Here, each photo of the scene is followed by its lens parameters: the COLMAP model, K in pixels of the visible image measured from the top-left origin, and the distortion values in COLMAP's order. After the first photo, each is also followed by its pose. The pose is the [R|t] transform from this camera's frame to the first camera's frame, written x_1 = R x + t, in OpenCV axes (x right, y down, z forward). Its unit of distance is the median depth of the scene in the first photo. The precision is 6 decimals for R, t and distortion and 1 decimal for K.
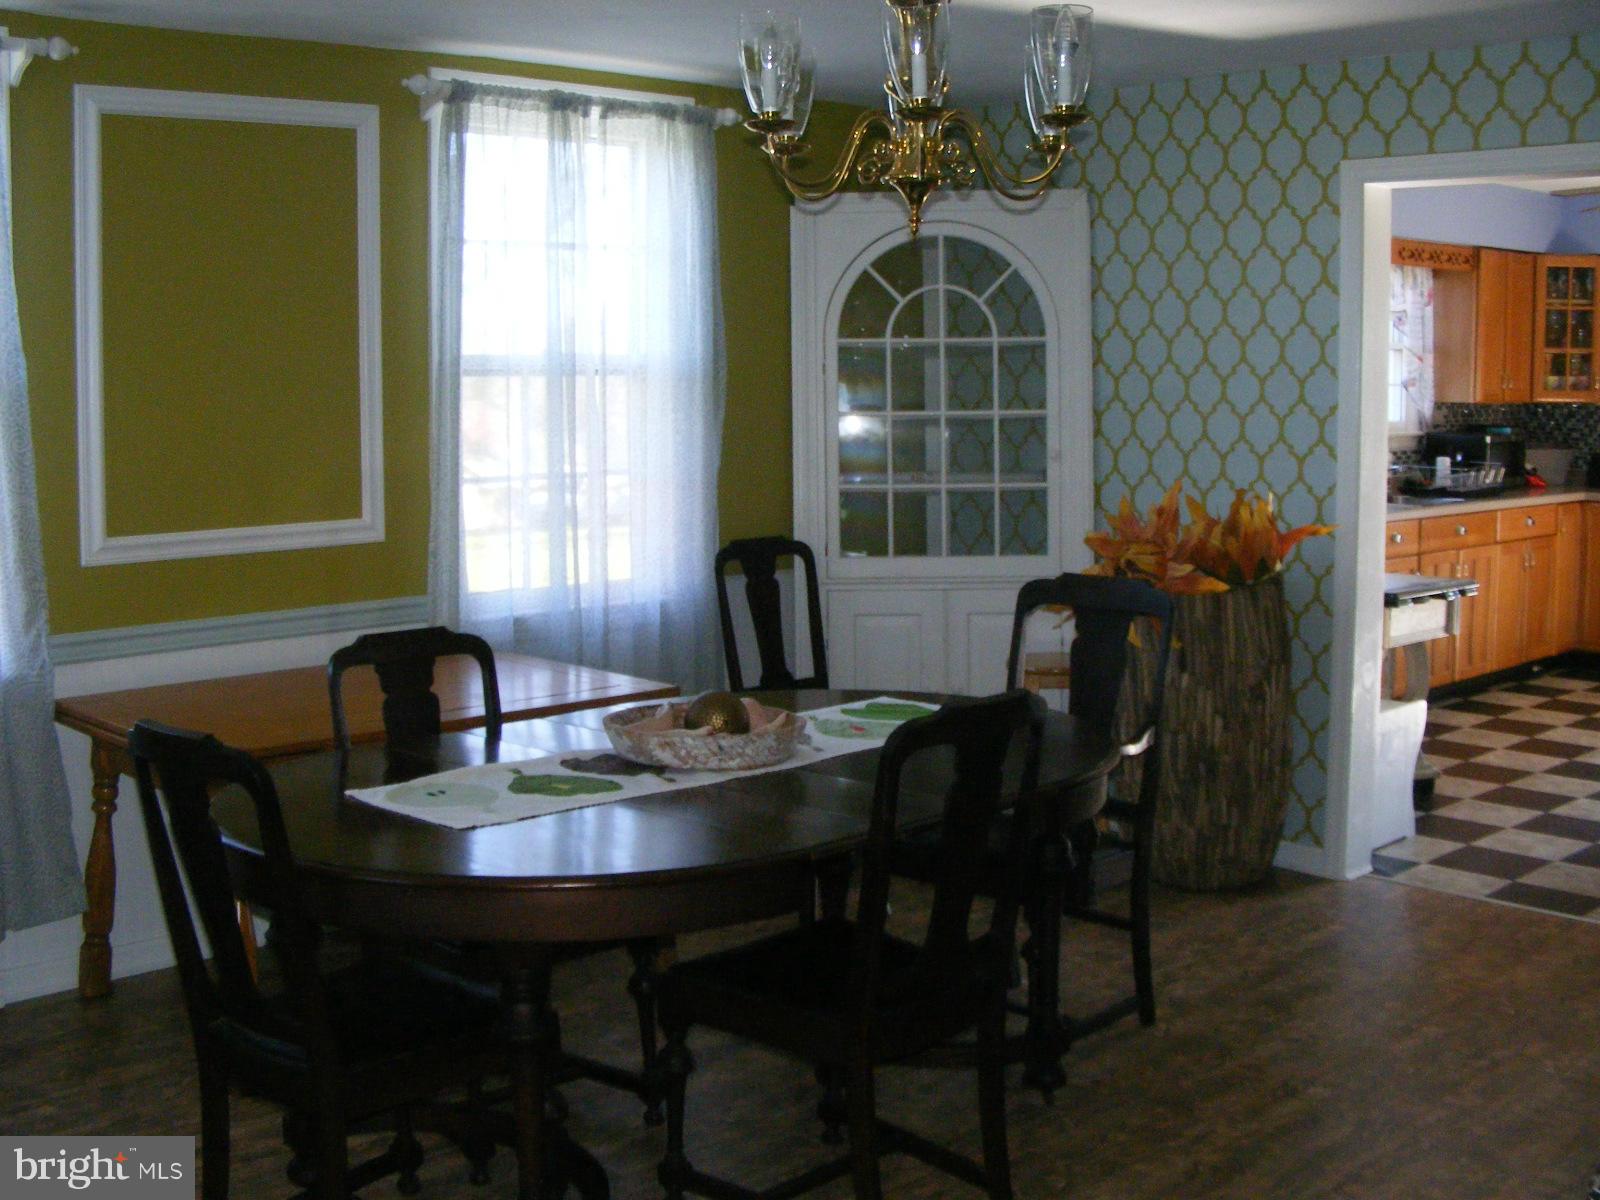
lens RADIAL K [[1832.5, 0, 800.0], [0, 1832.5, 600.0], [0, 0, 1]] dist [-0.259414, 0.250238]
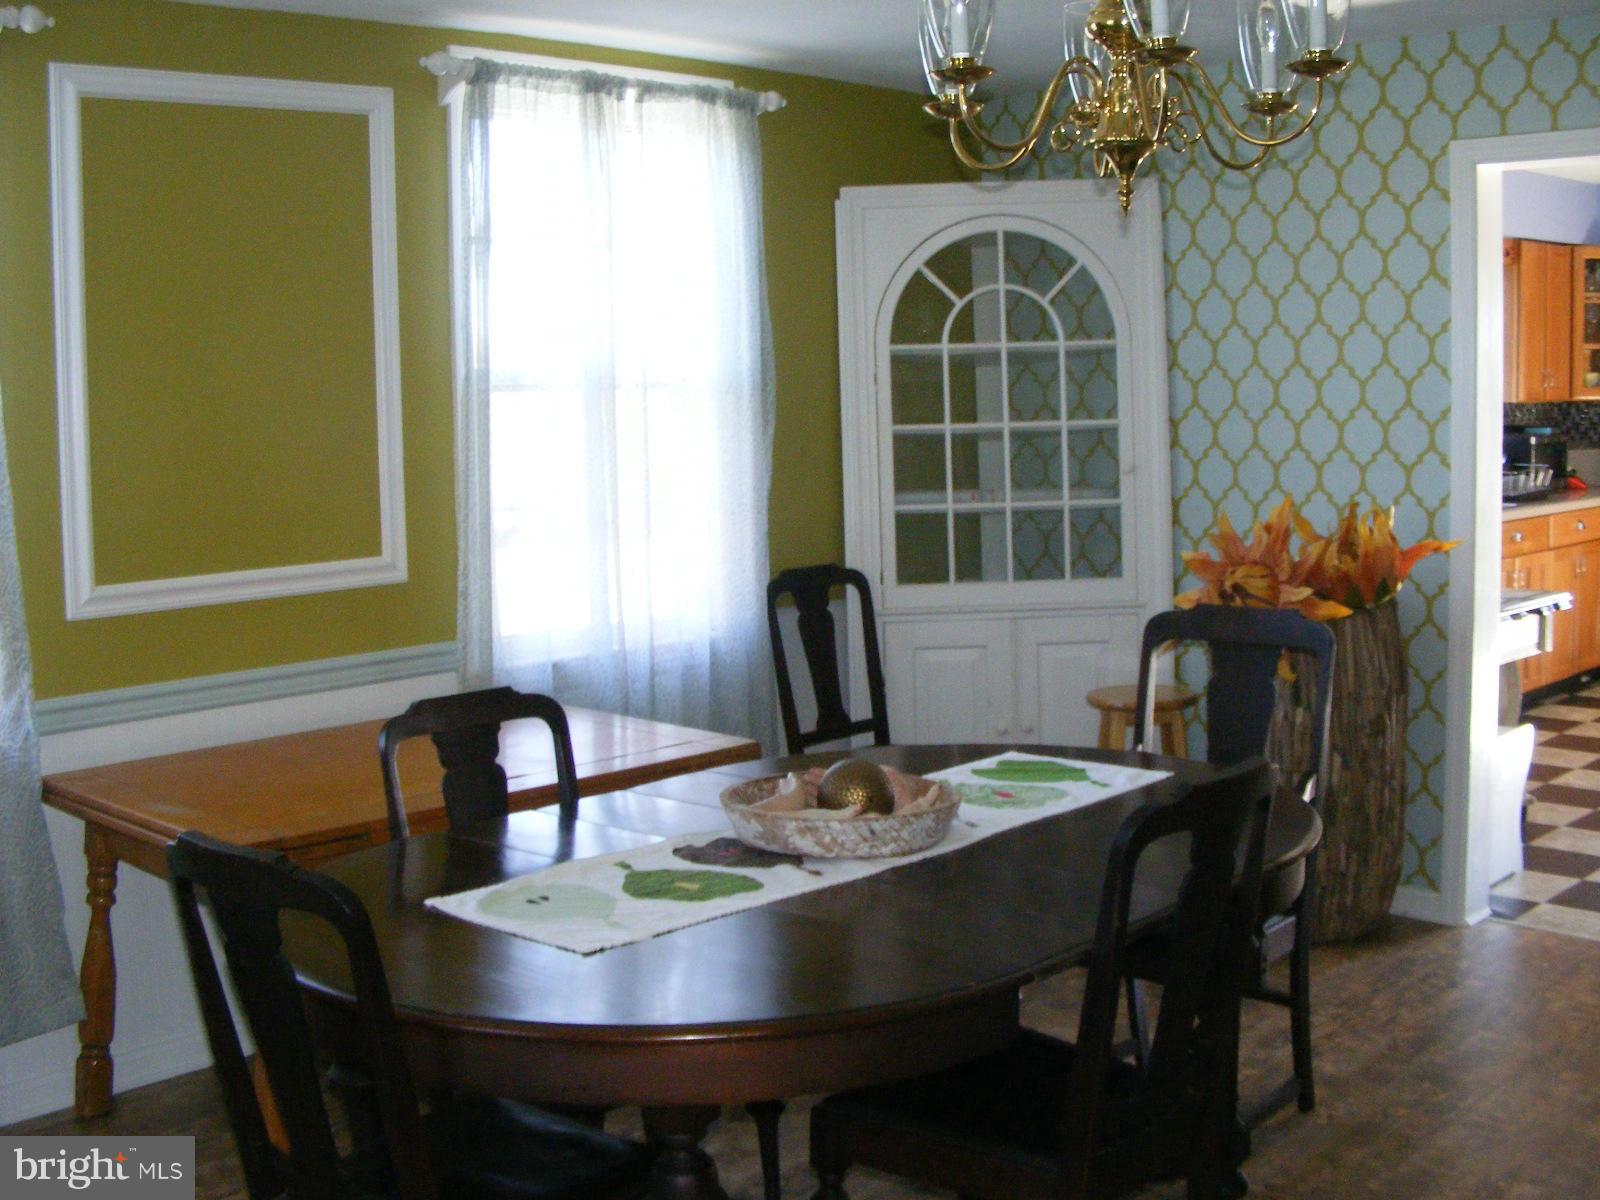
lens RADIAL K [[1832.5, 0, 800.0], [0, 1832.5, 600.0], [0, 0, 1]] dist [-0.259414, 0.250238]
pose [[0.999260, -0.022147, 0.031458, -0.062932], [0.022362, 0.999729, -0.006483, -0.012720], [-0.031306, 0.007181, 0.999484, 0.105264]]
